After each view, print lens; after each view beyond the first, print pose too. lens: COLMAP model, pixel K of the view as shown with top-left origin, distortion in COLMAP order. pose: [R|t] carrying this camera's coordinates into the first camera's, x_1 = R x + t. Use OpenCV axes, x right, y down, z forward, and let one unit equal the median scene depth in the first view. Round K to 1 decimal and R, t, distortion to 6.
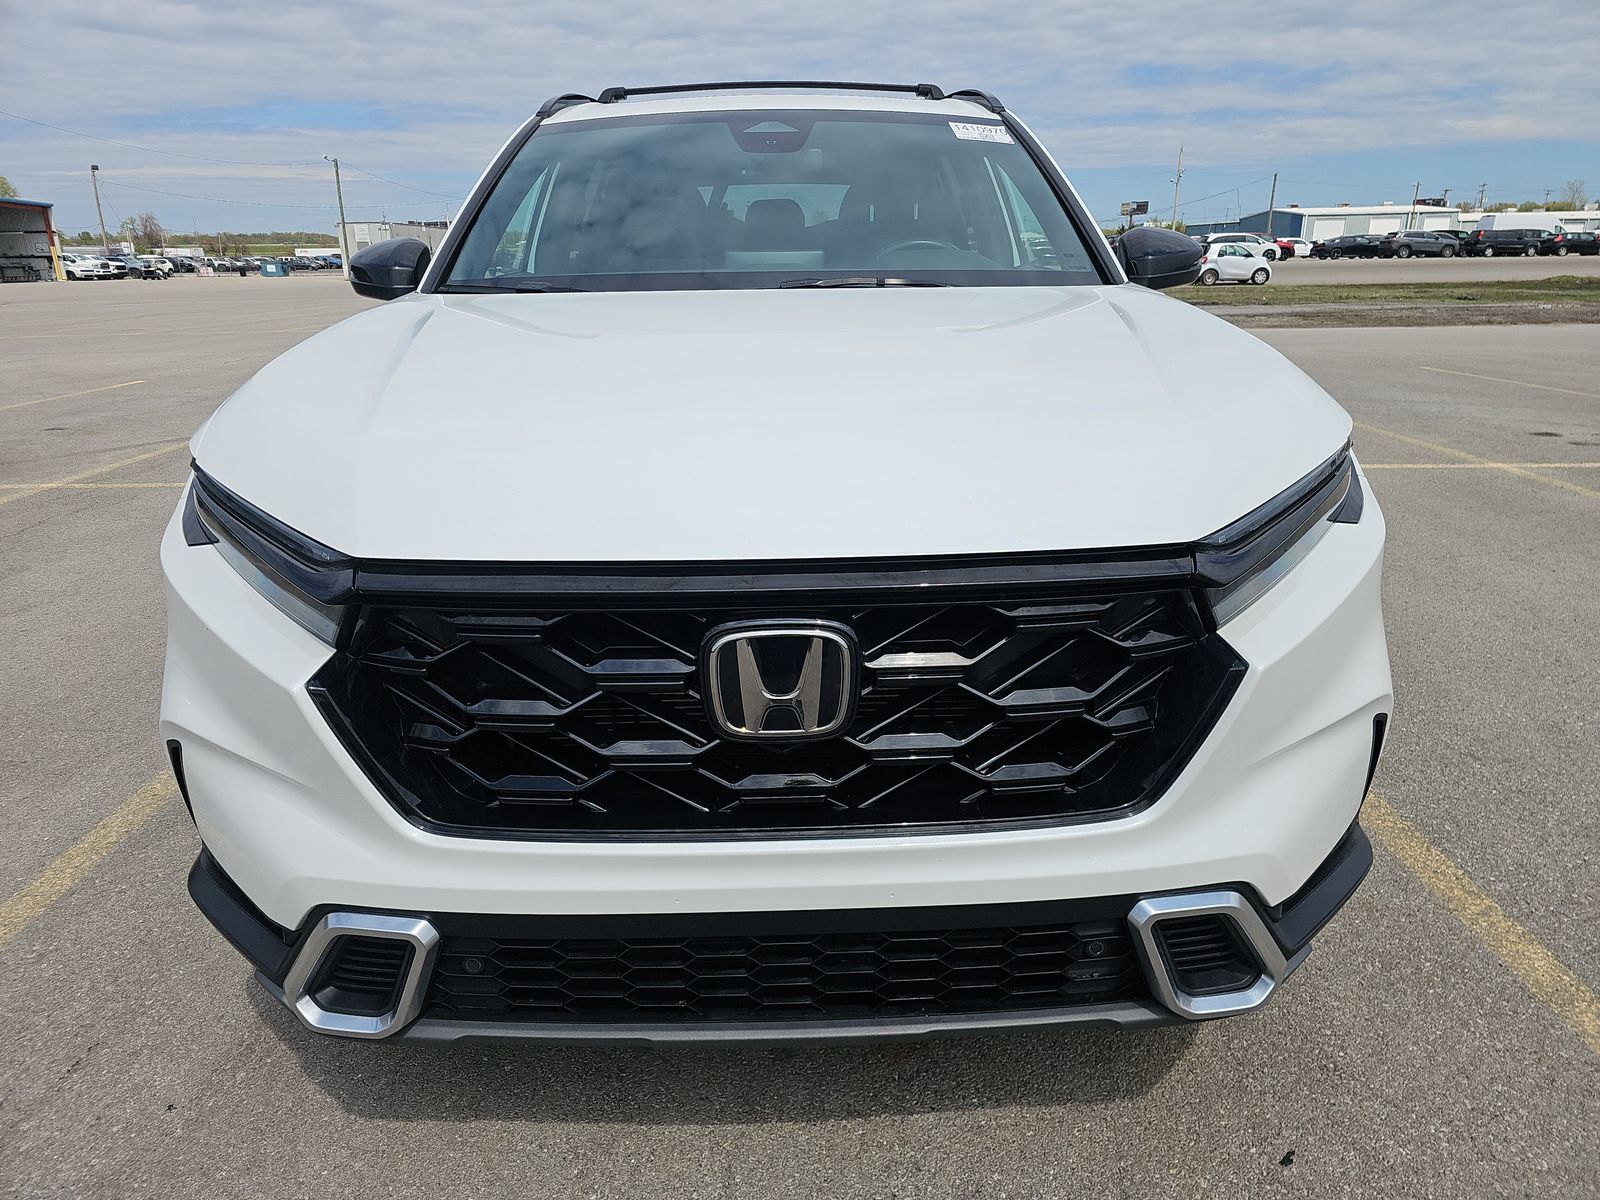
lens RADIAL K [[1079.2, 0, 800.0], [0, 1079.2, 600.0], [0, 0, 1]] dist [-0.001114, -0.000259]
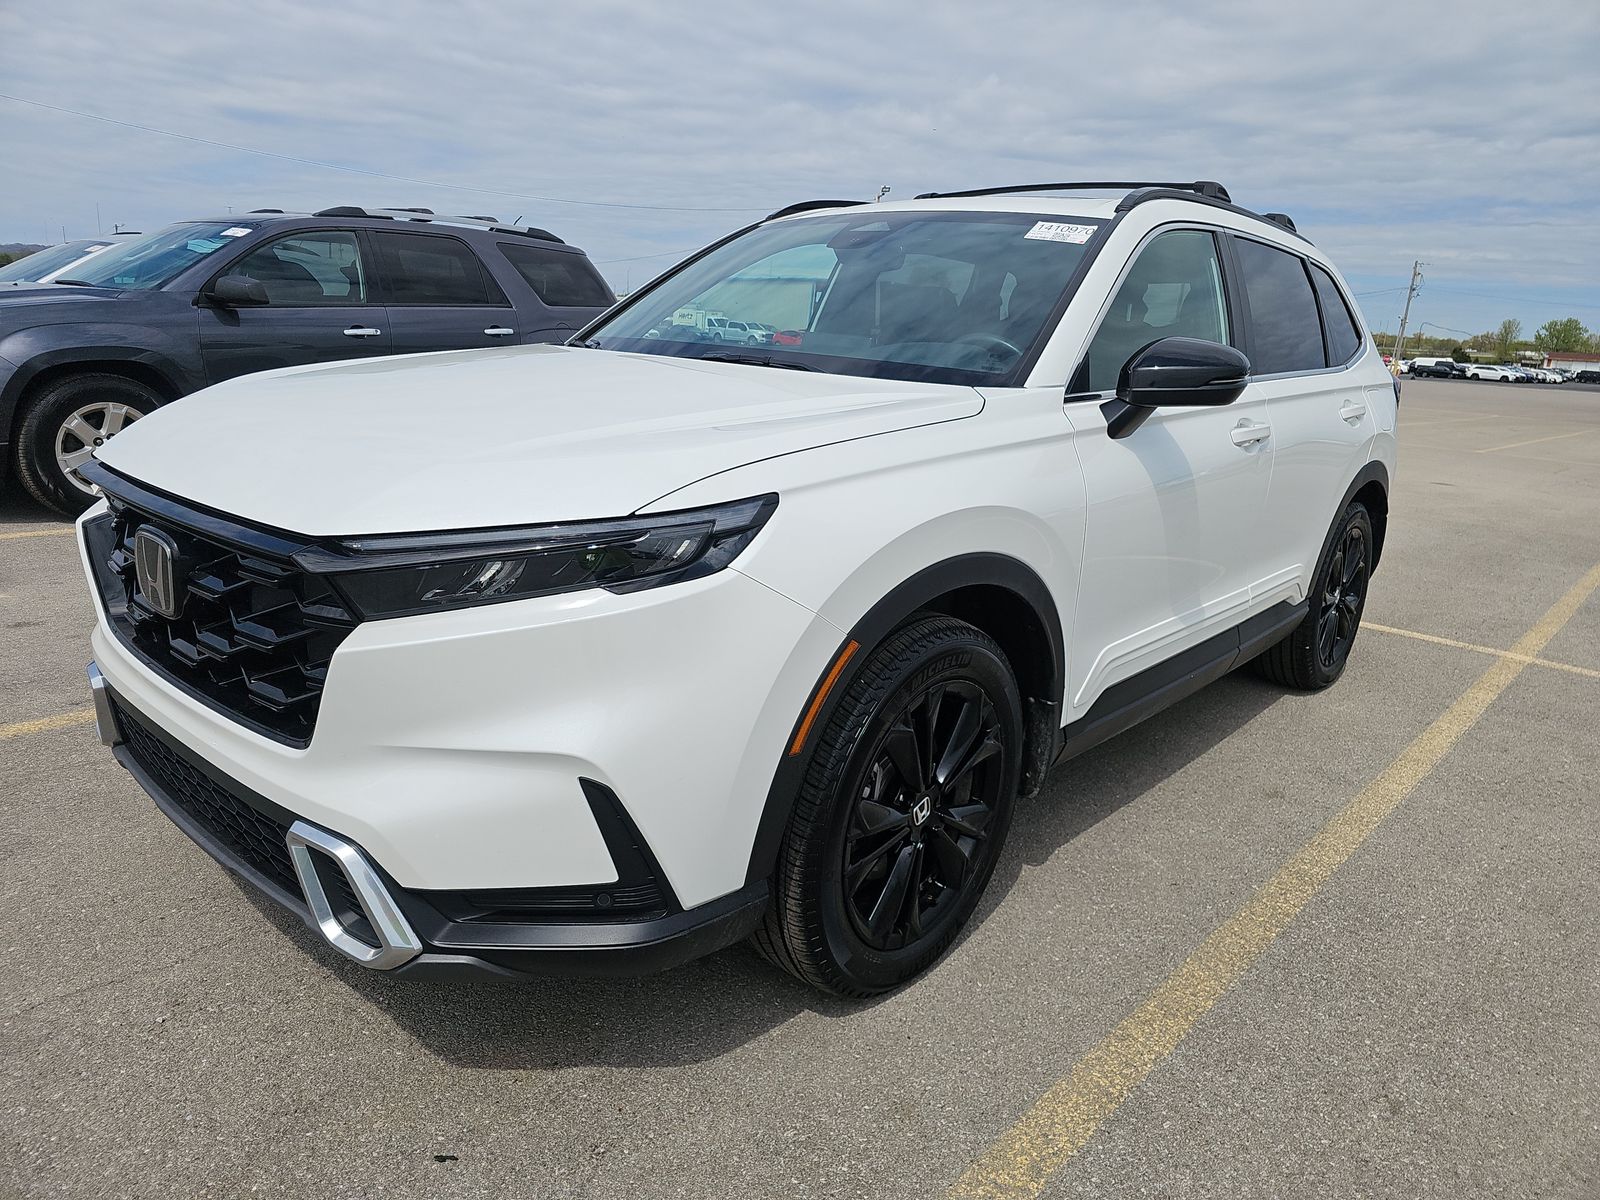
lens RADIAL K [[1068.9, 0, 800.2], [0, 1068.9, 552.5], [0, 0, 1]] dist [-0.041390, -0.000870]
pose [[0.732240, 0.178787, -0.657161, 0.480222], [-0.255439, 0.966583, -0.021654, -0.045972], [0.631329, 0.183720, 0.753439, 0.127022]]
